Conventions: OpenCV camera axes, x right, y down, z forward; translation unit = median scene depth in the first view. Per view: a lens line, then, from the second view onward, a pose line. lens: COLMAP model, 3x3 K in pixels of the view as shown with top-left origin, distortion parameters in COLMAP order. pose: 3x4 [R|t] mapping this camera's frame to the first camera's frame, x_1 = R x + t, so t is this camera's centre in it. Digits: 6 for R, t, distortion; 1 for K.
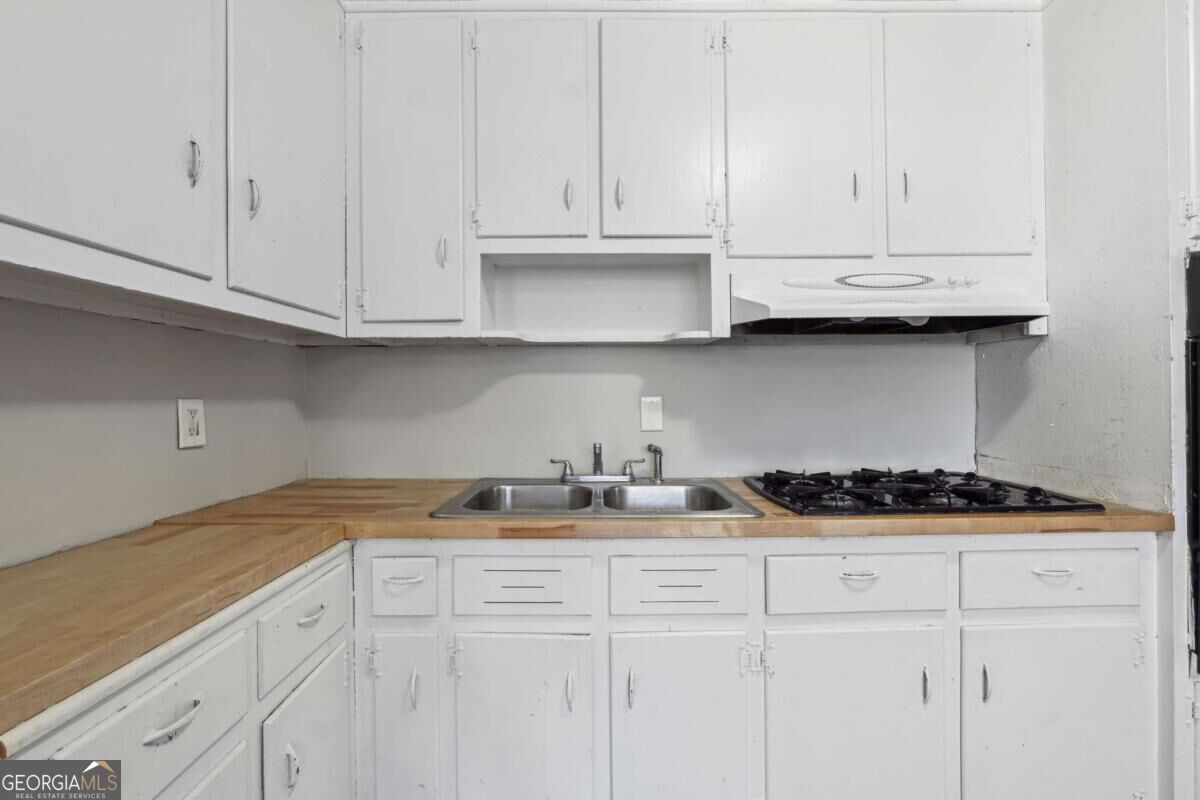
lens RADIAL K [[513.1, 0, 593.1], [0, 513.1, 392.2], [0, 0, 1]] dist [-0.019528, 0.005600]
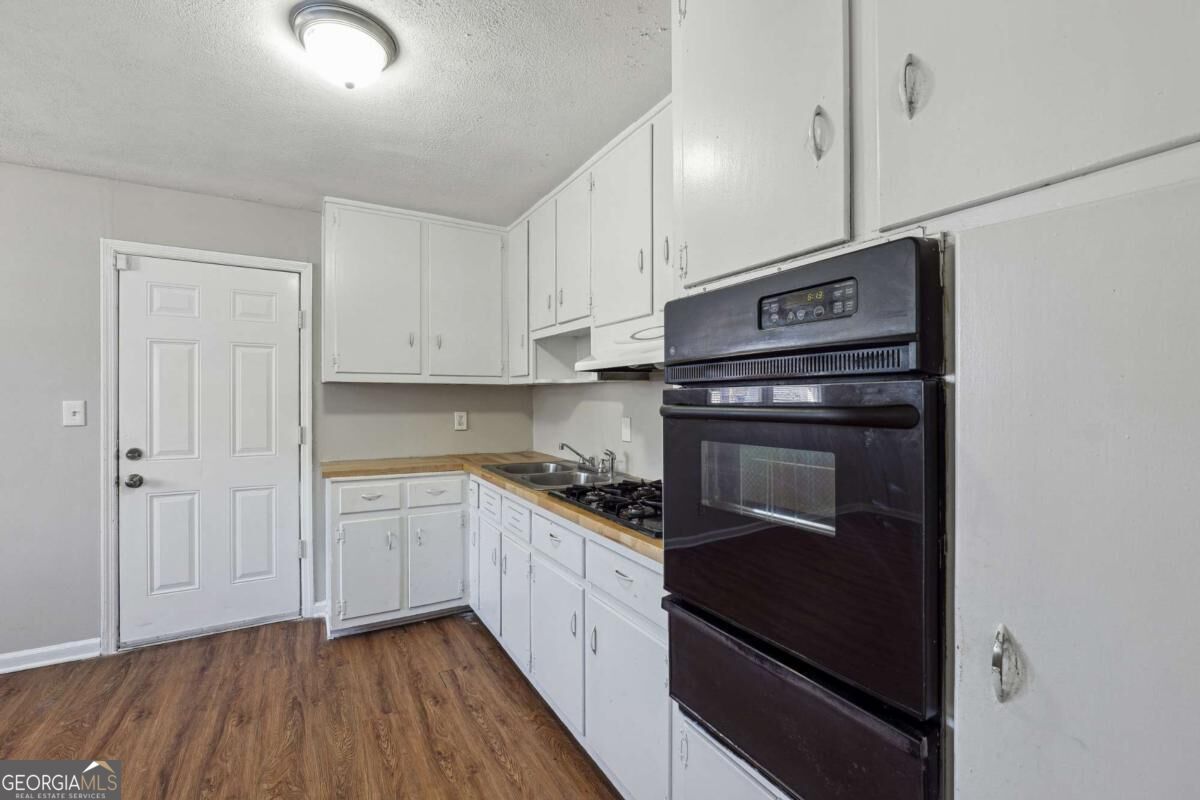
lens RADIAL K [[513.1, 0, 600.6], [0, 513.1, 398.2], [0, 0, 1]] dist [-0.019528, 0.005600]
pose [[0.494712, 0.011493, -0.868981, 1.592719], [-0.001218, 0.999921, 0.012531, -0.076882], [0.869056, -0.005141, 0.494687, 0.269168]]
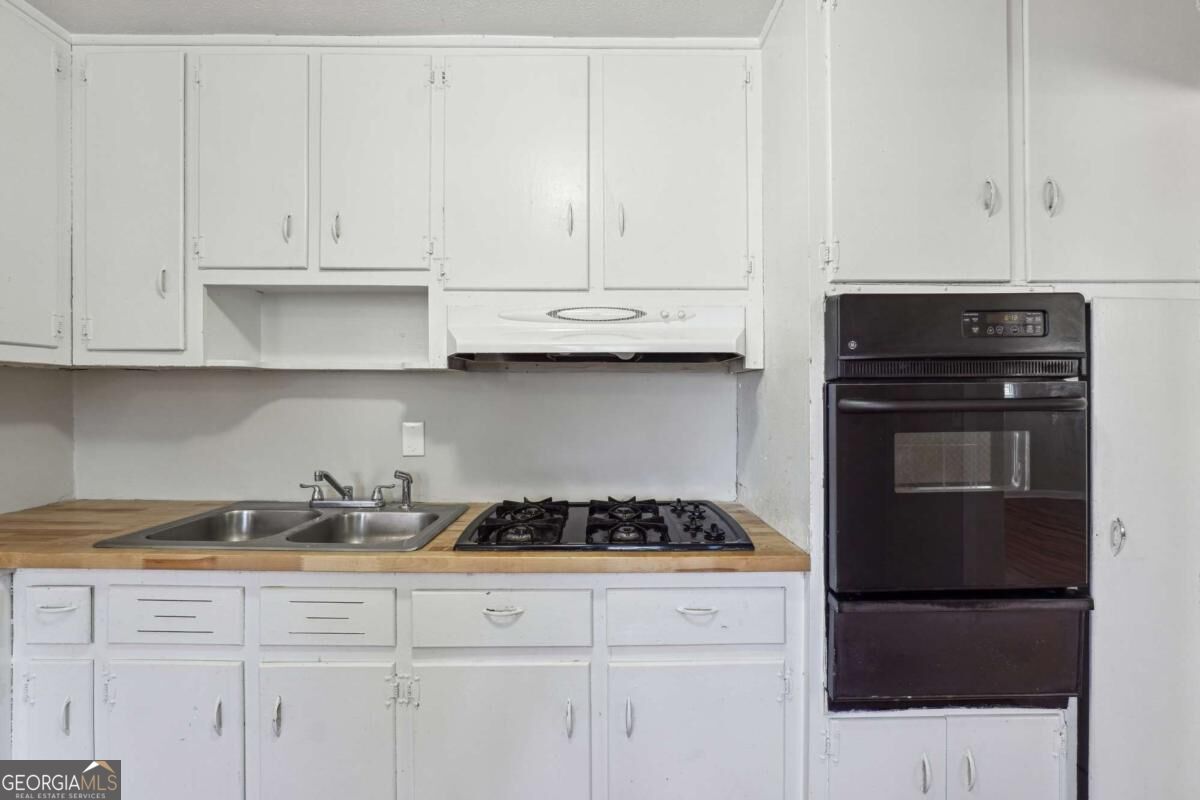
lens RADIAL K [[513.1, 0, 601.3], [0, 513.1, 394.9], [0, 0, 1]] dist [-0.019528, 0.005600]
pose [[0.999931, 0.010651, 0.004951, 0.575350], [-0.010658, 0.999942, 0.001349, -0.060489], [-0.004936, -0.001401, 0.999987, -0.016282]]
